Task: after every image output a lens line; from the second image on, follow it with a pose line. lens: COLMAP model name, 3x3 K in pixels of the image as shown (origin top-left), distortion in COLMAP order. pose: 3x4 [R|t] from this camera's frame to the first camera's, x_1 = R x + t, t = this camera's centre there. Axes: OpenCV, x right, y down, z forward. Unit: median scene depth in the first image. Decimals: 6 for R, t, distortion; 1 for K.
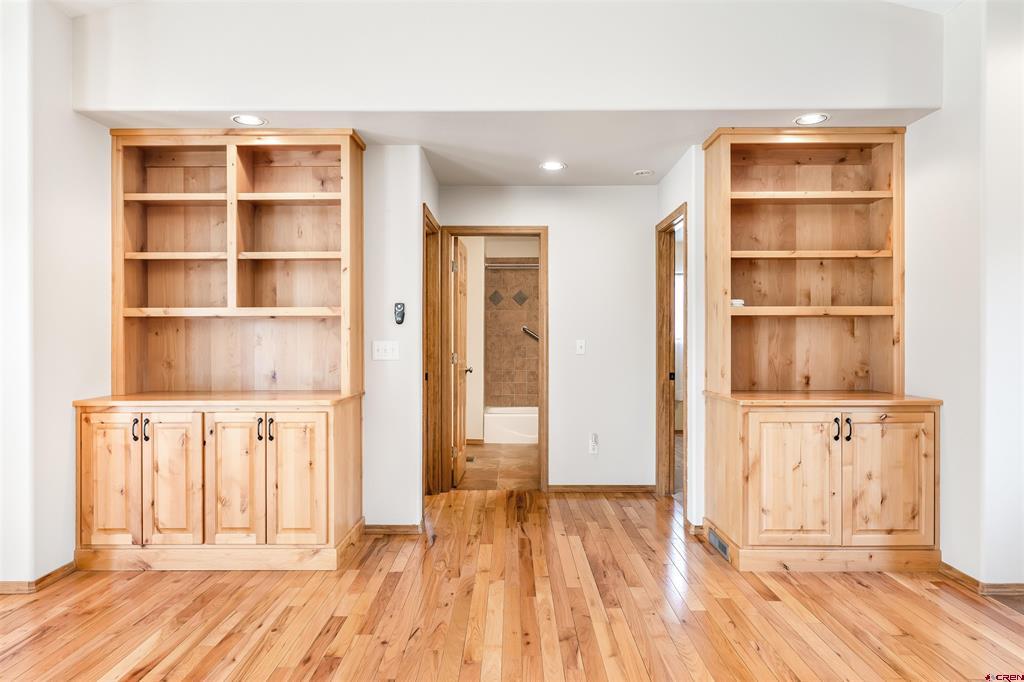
lens RADIAL K [[639.1, 0, 509.9], [0, 639.1, 340.4], [0, 0, 1]] dist [0.000397, 0.000342]
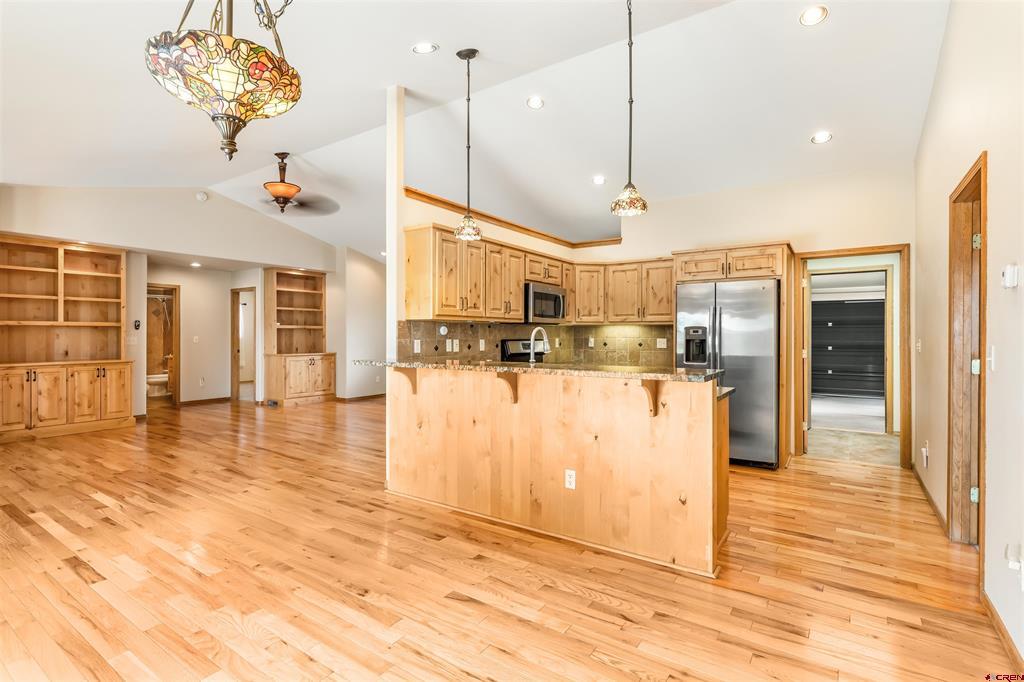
lens RADIAL K [[488.0, 0, 507.3], [0, 488.0, 338.5], [0, 0, 1]] dist [-0.000208, 0.000387]
pose [[0.560503, -0.004872, 0.828138, -0.979019], [0.006888, 0.999976, 0.001221, 0.015937], [-0.828124, 0.005020, 0.560523, -1.237375]]
